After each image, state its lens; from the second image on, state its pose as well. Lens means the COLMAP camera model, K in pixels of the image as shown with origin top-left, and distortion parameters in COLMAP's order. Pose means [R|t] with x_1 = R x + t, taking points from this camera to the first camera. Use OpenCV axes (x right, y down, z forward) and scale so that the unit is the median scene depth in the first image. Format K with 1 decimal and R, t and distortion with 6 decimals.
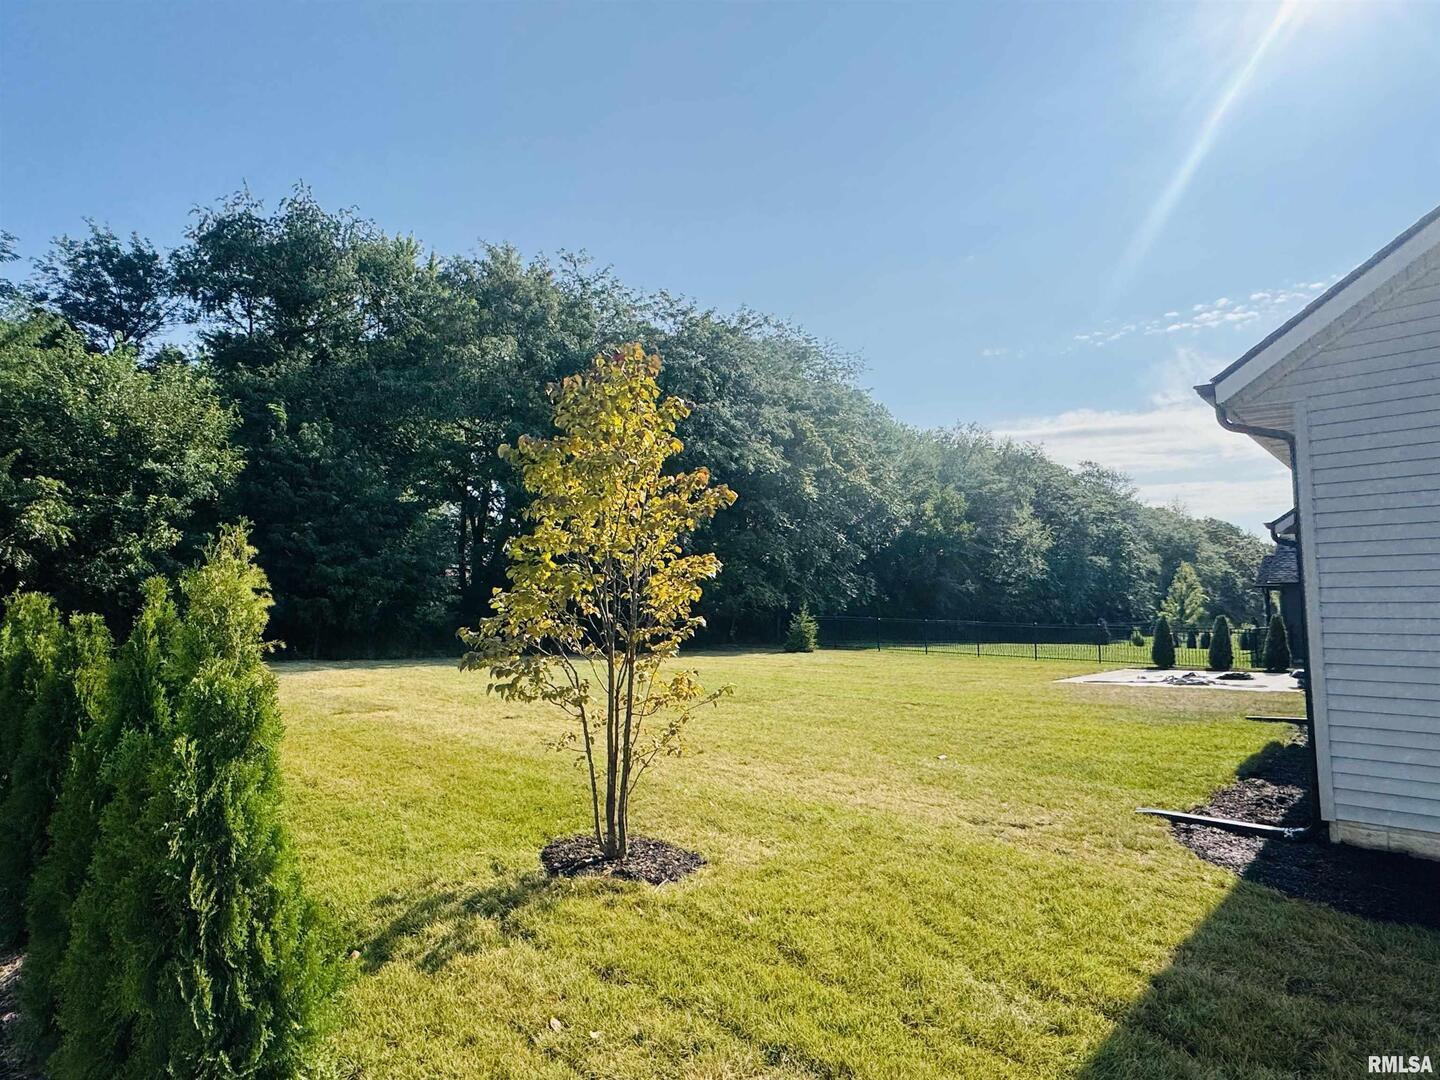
lens RADIAL K [[795.5, 0, 720.0], [0, 795.5, 540.0], [0, 0, 1]] dist [-0.001124, 0.000657]
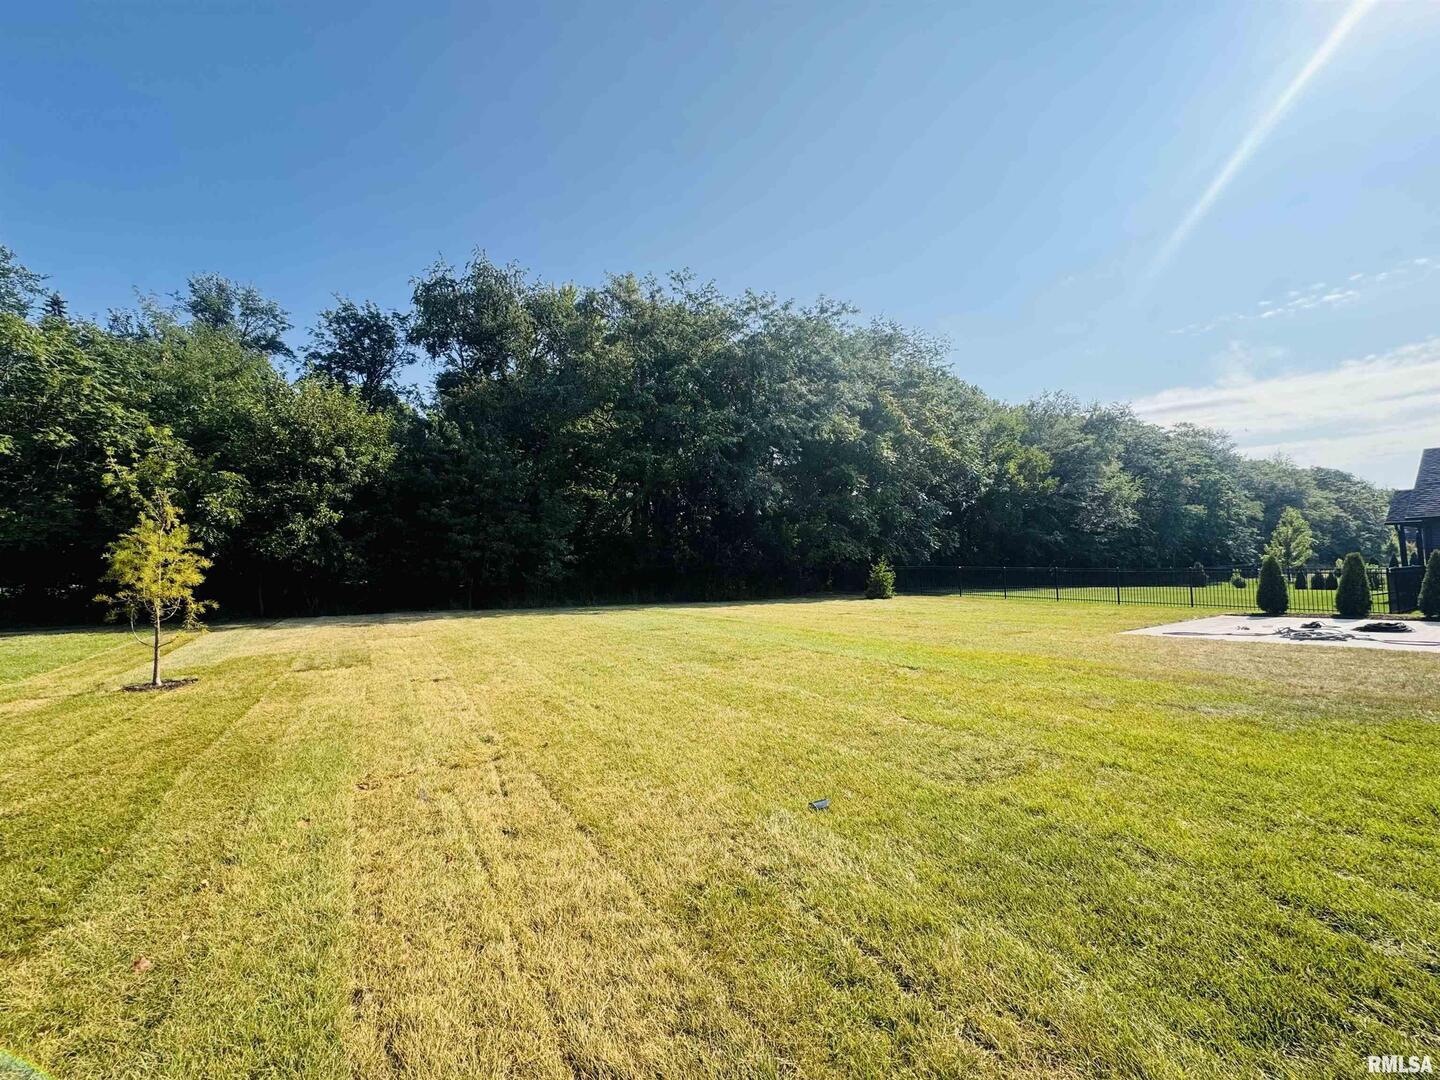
lens RADIAL K [[574.5, 0, 720.0], [0, 574.5, 540.0], [0, 0, 1]] dist [0.002740, -0.001795]
pose [[0.968359, -0.034767, -0.247129, 0.068917], [0.045274, 0.998291, 0.036959, 0.014925], [0.245422, -0.046978, 0.968277, 0.130512]]
